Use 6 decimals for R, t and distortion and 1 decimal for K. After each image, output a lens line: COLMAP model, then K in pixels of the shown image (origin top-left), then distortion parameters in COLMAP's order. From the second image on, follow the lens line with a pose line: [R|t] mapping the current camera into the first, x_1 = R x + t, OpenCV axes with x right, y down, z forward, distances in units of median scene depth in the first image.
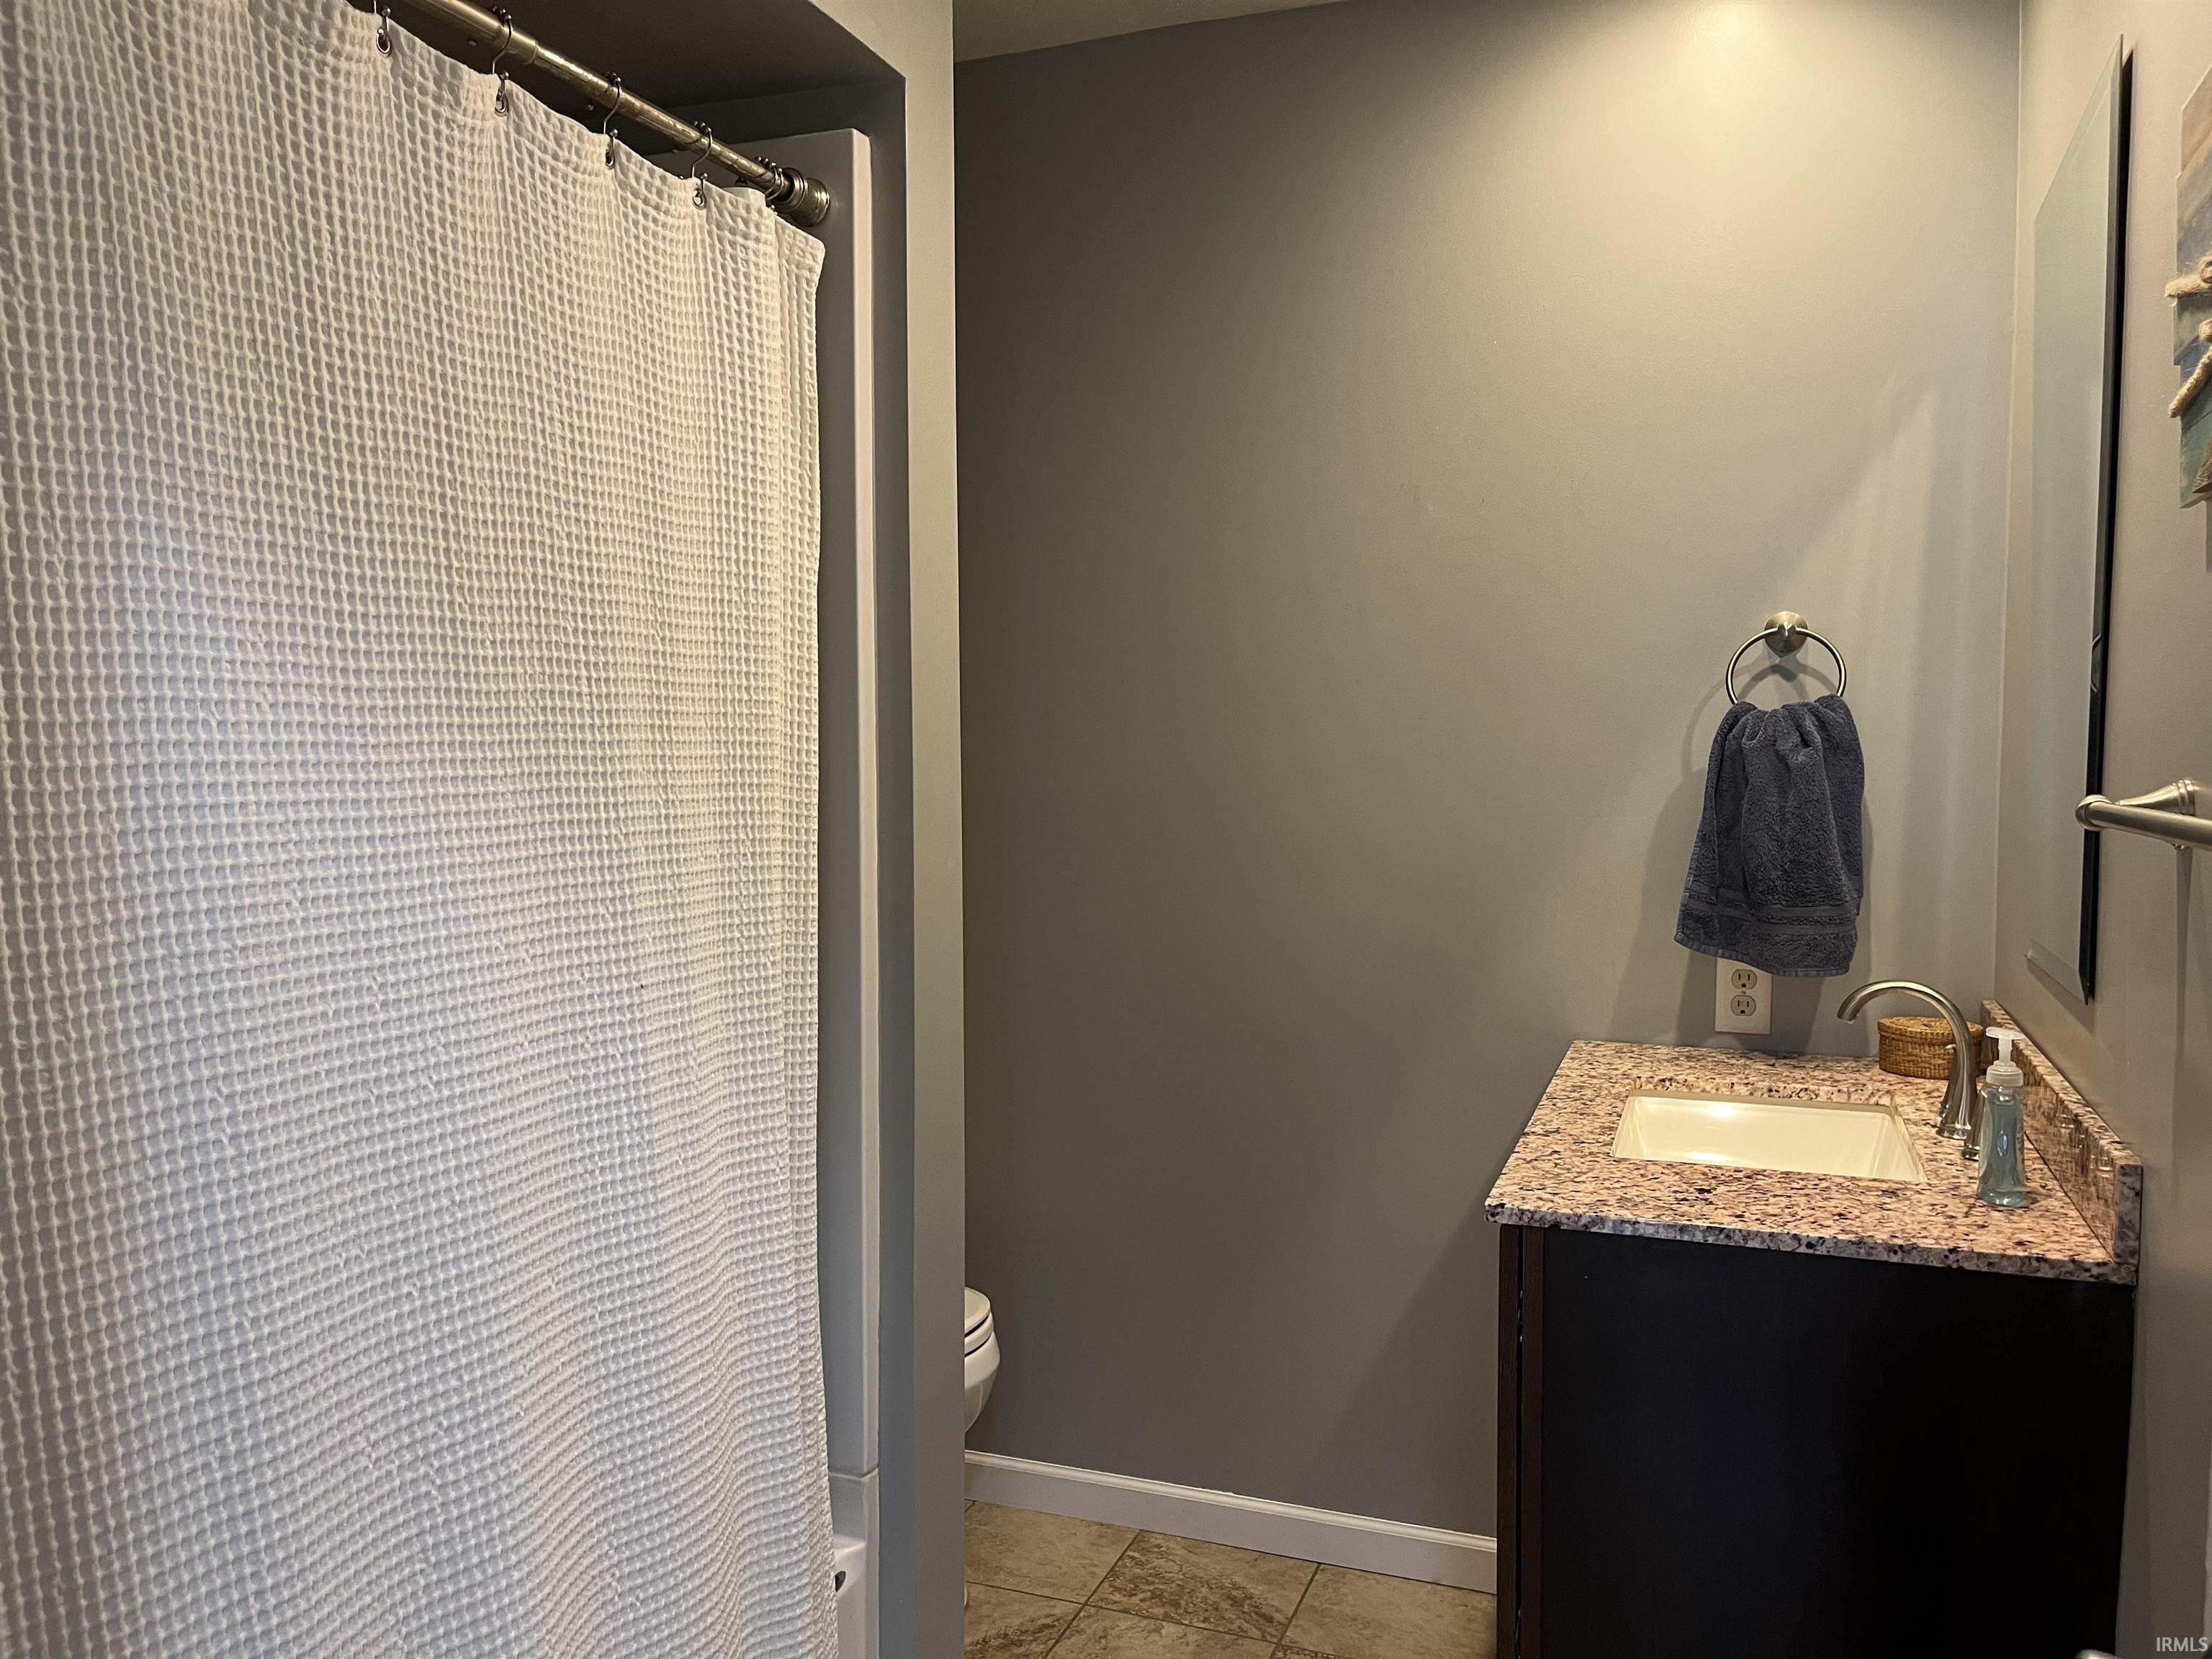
lens RADIAL K [[1678.5, 0, 1105.8], [0, 1678.5, 829.3], [0, 0, 1]] dist [0.074030, -0.100652]
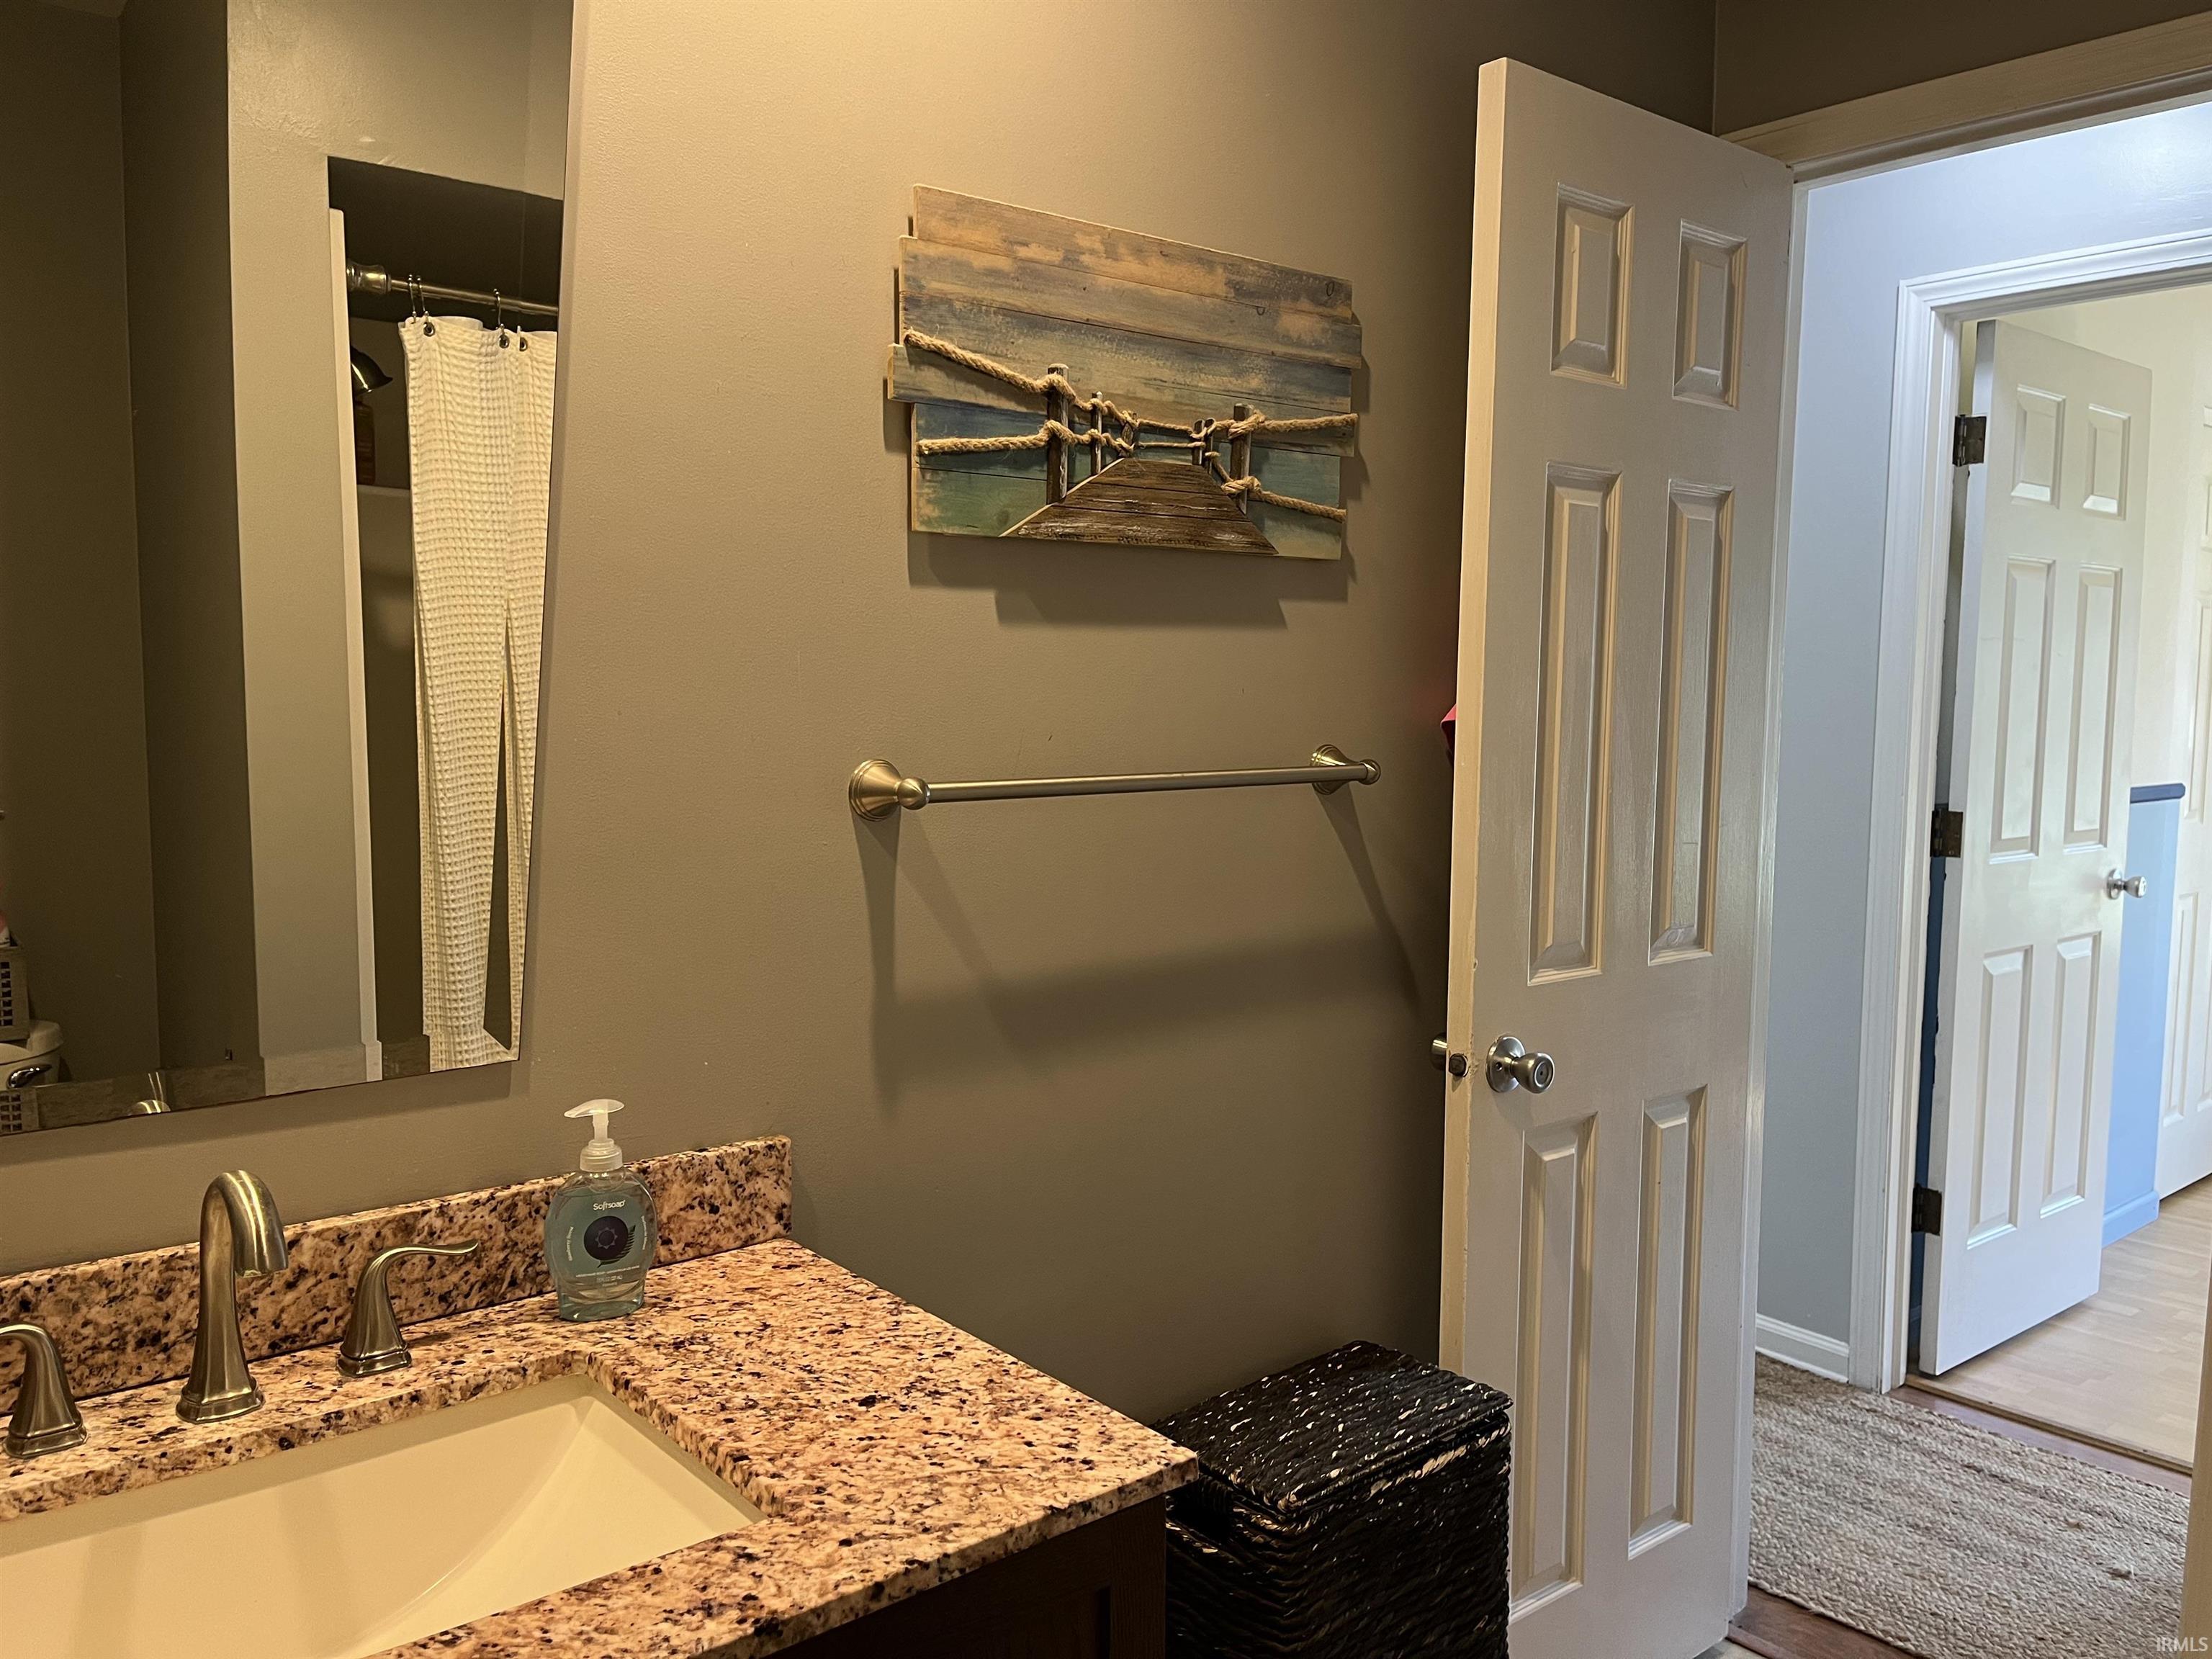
lens RADIAL K [[1678.5, 0, 1106.0], [0, 1678.5, 833.1], [0, 0, 1]] dist [0.074030, -0.100652]
pose [[-0.863596, -0.052824, 0.501409, -0.063813], [0.024378, 0.988958, 0.146175, -0.114406], [-0.503594, 0.138460, -0.852773, 1.511028]]
